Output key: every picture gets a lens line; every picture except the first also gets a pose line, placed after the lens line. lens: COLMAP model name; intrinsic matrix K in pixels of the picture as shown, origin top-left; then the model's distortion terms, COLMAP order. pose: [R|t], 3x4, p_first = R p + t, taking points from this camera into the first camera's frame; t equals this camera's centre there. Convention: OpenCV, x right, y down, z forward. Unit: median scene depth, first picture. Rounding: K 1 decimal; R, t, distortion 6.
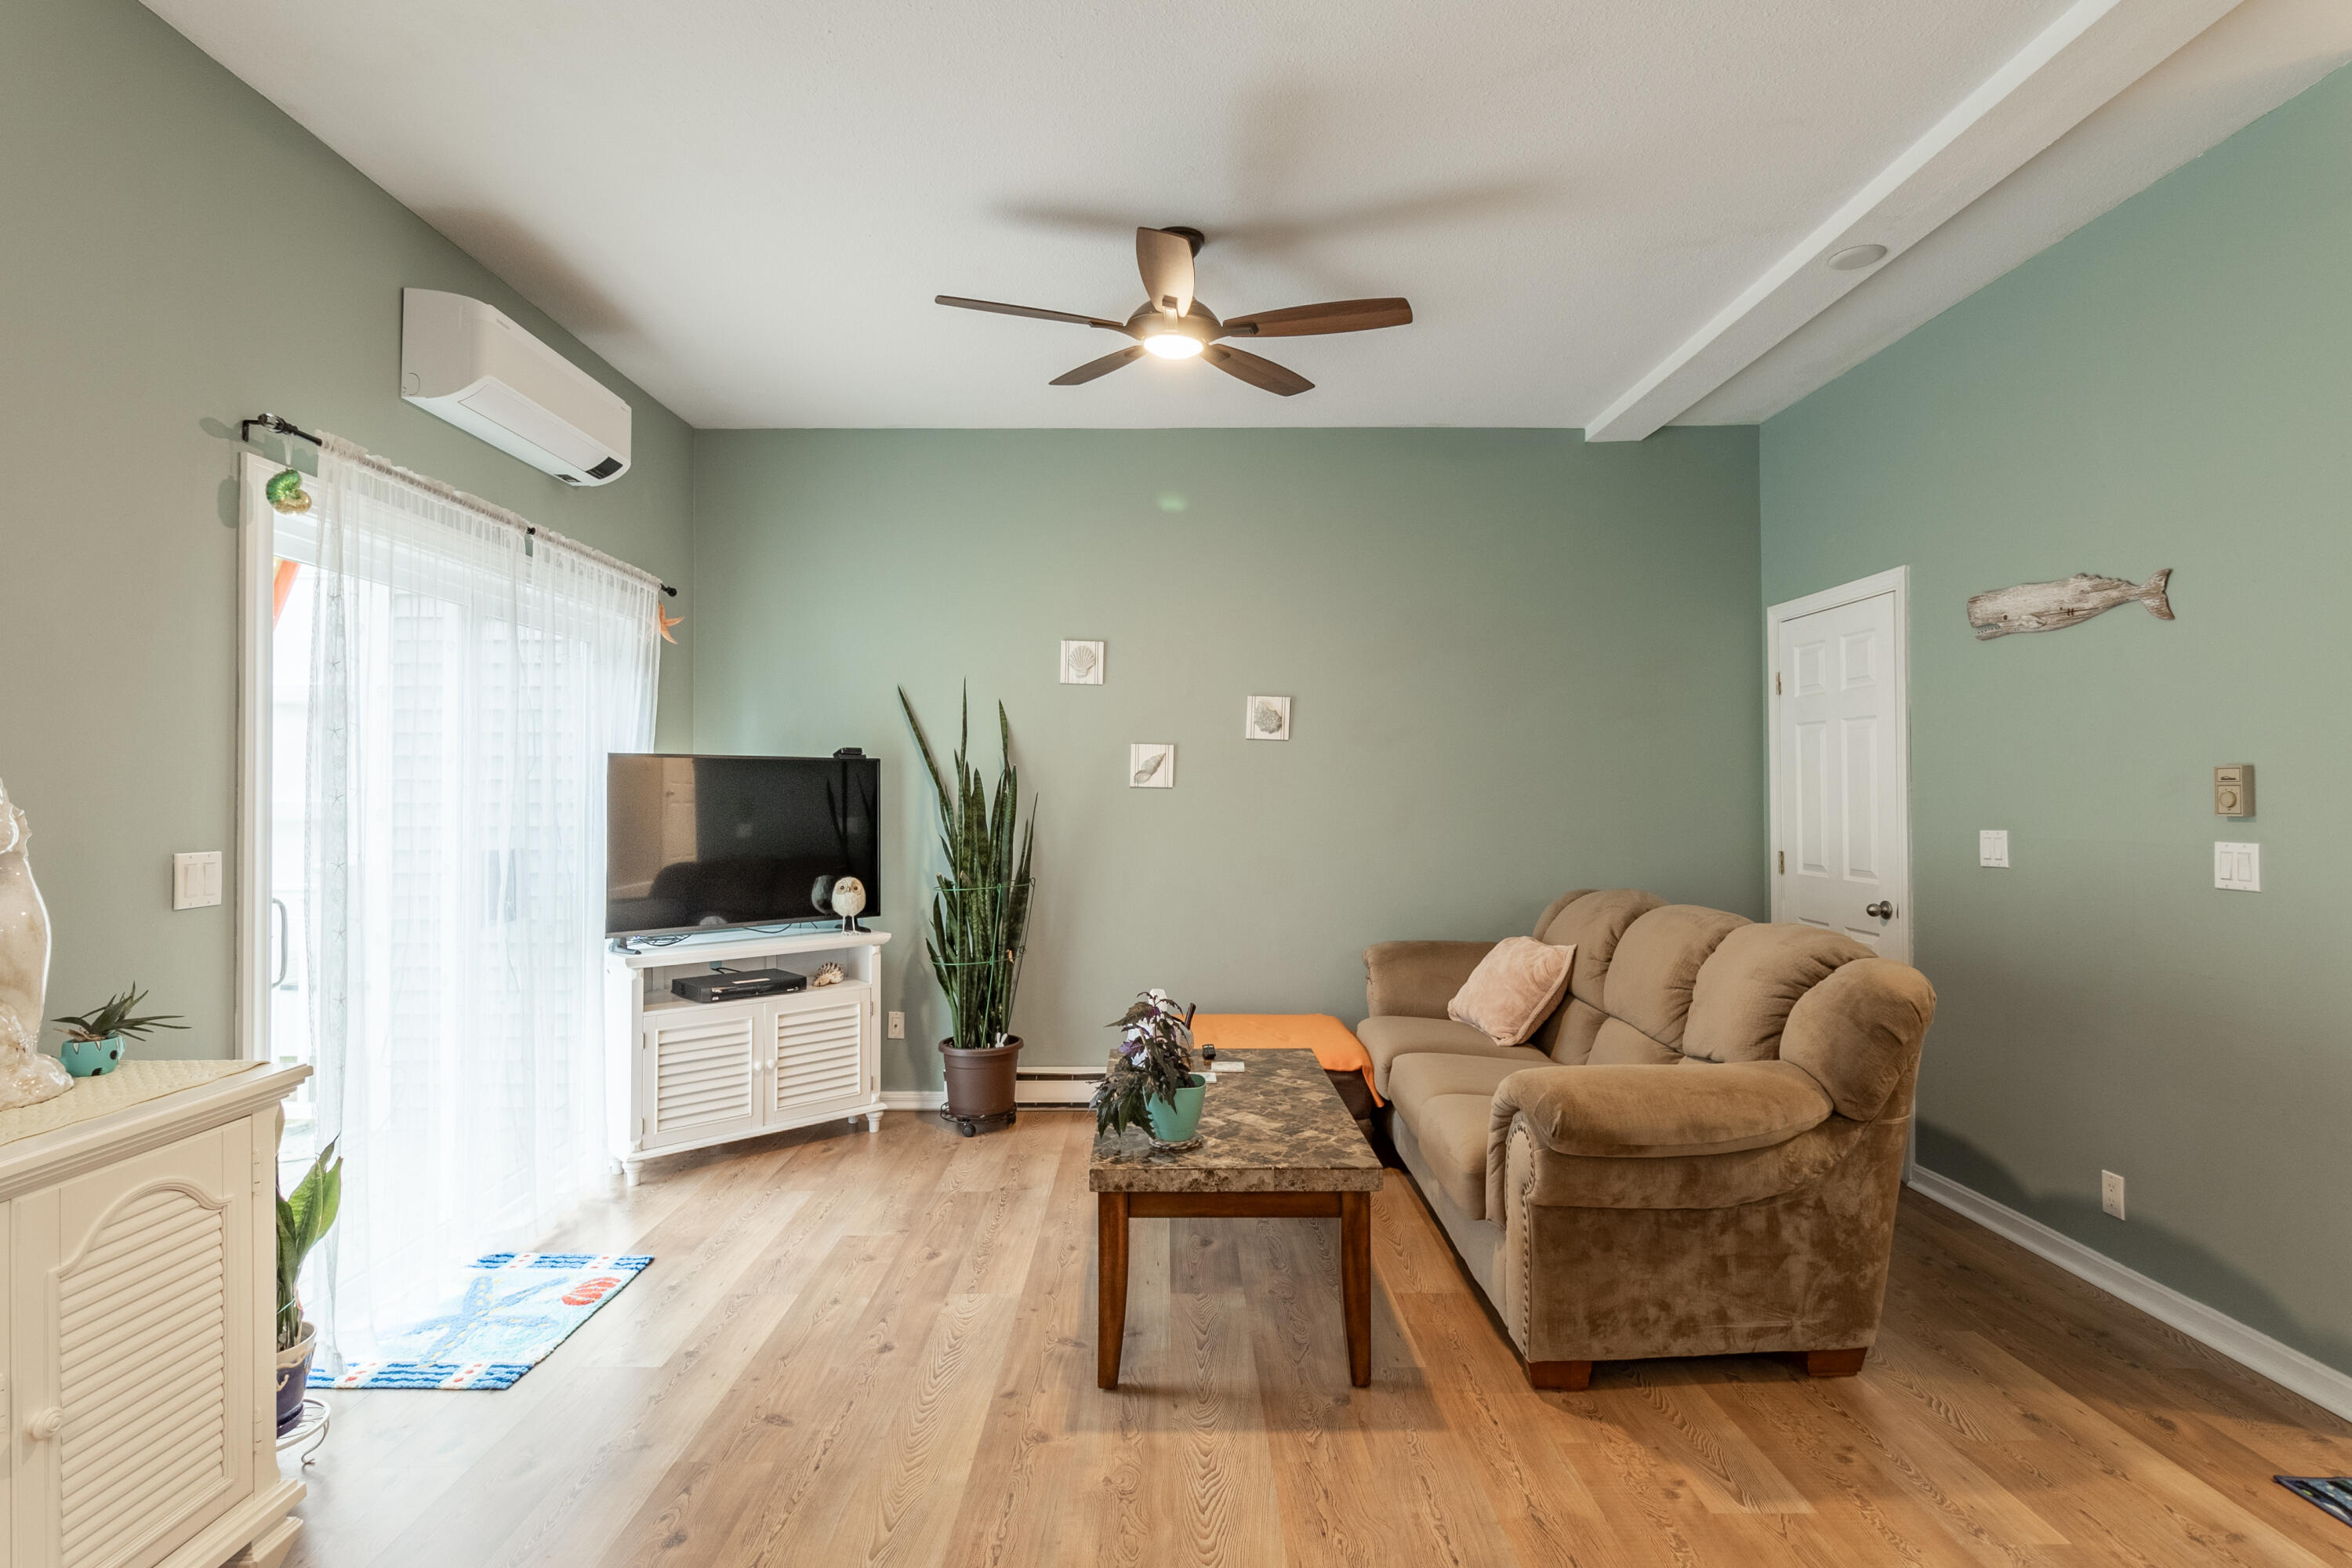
lens RADIAL K [[1171.4, 0, 1161.6], [0, 1171.4, 775.6], [0, 0, 1]] dist [0.000761, -0.000247]
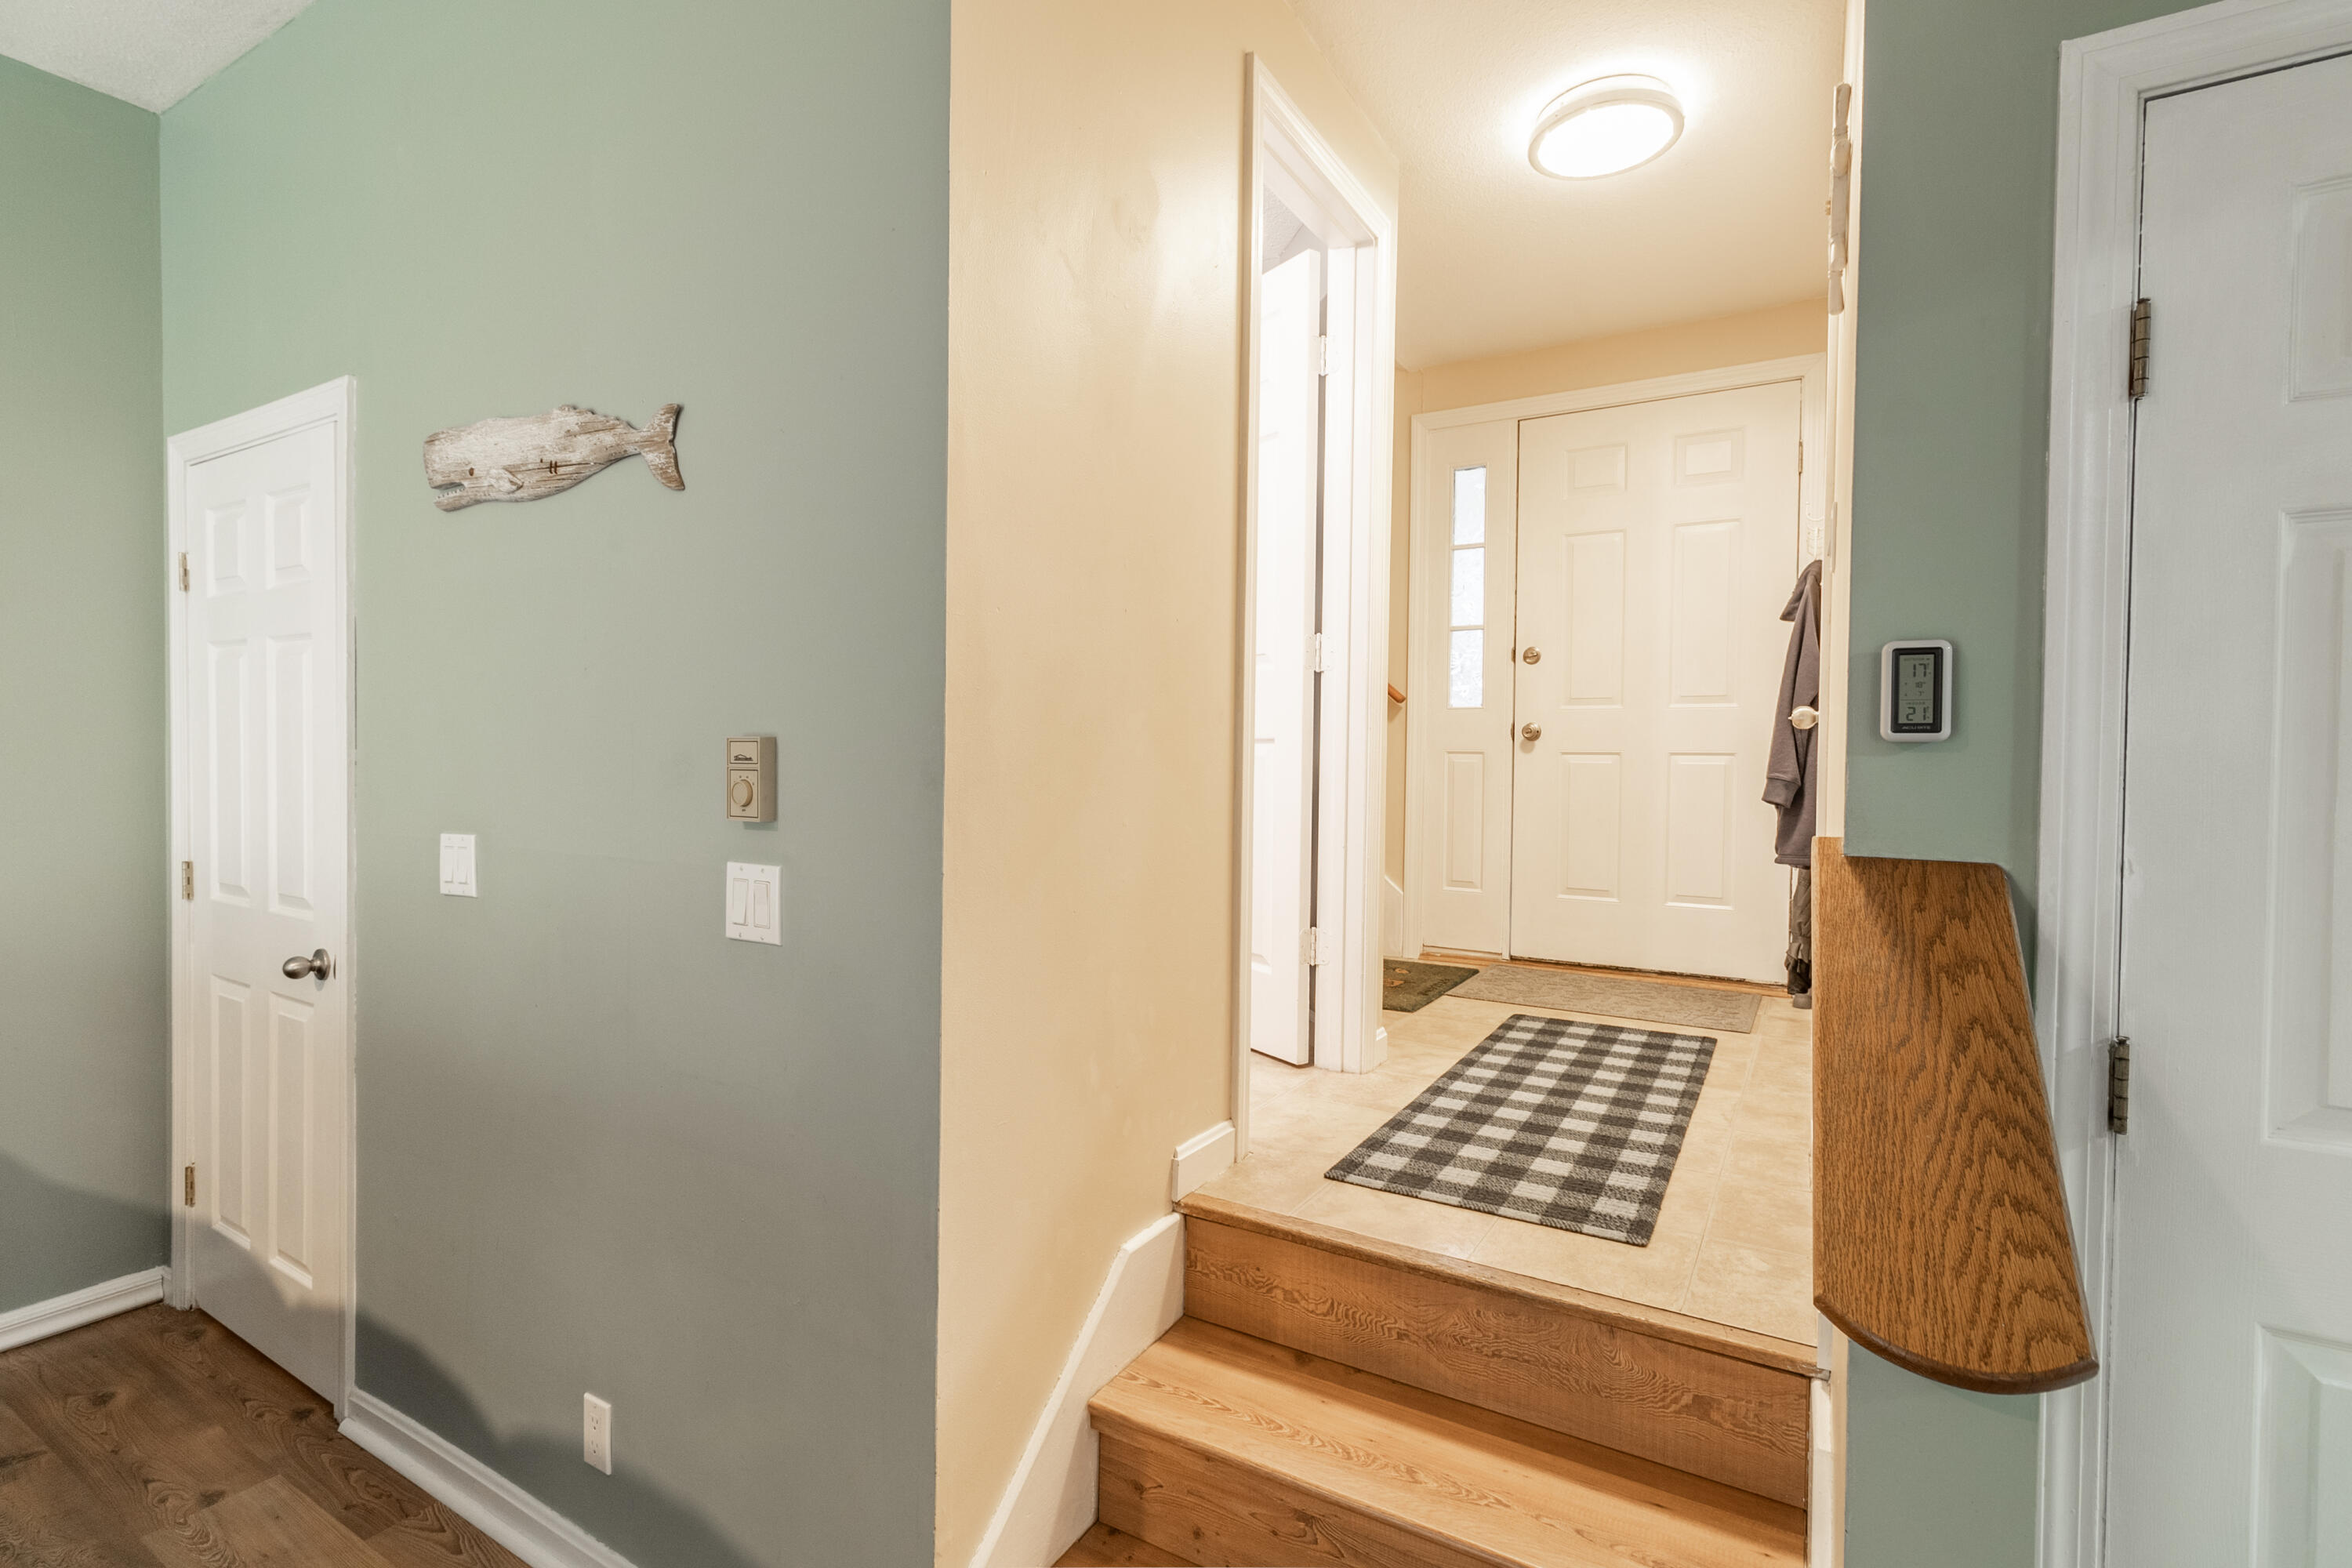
lens RADIAL K [[1077.8, 0, 1182.3], [0, 1077.8, 776.7], [0, 0, 1]] dist [0.002069, -0.000093]
pose [[0.504389, -0.008891, 0.863431, 0.454779], [-0.027799, 0.999261, 0.026529, -0.007625], [-0.863029, -0.037383, 0.503769, 0.438617]]
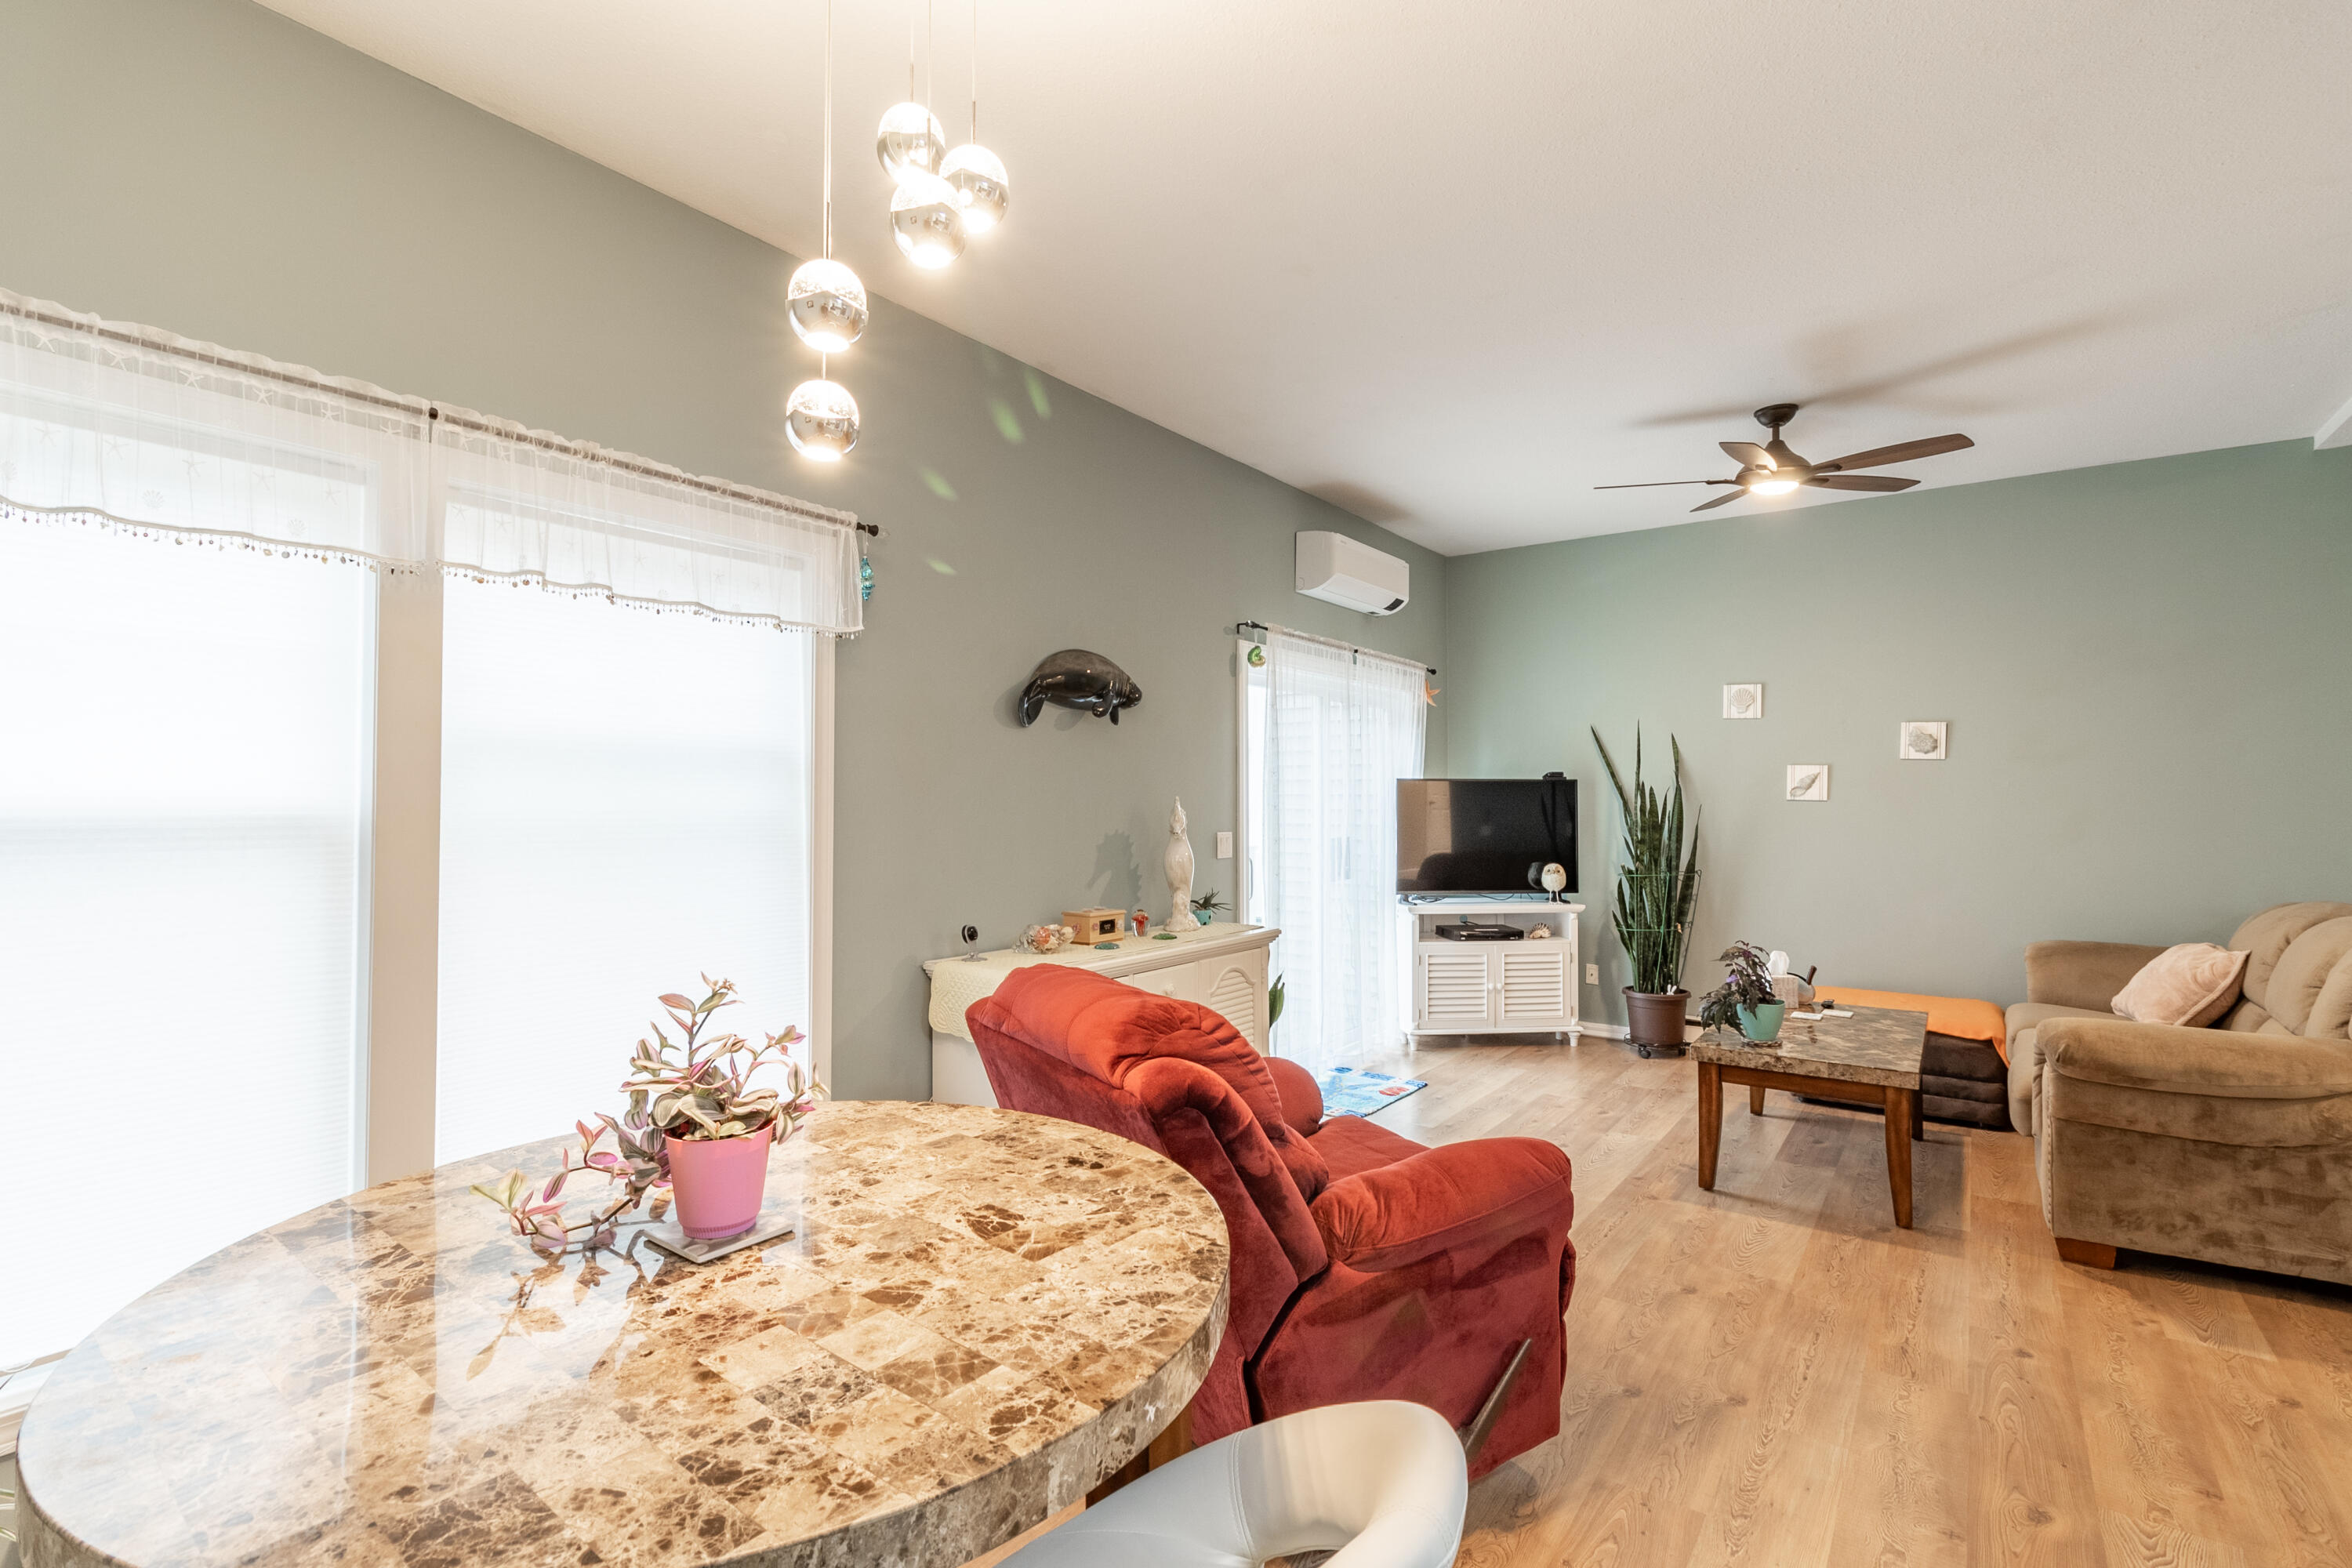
lens RADIAL K [[1077.8, 0, 1175.6], [0, 1077.8, 779.5], [0, 0, 1]] dist [0.002069, -0.000093]
pose [[0.808661, -0.009520, -0.588198, 0.180143], [0.006292, 0.999952, -0.007534, -0.011089], [0.588242, 0.002391, 0.808682, -0.444723]]
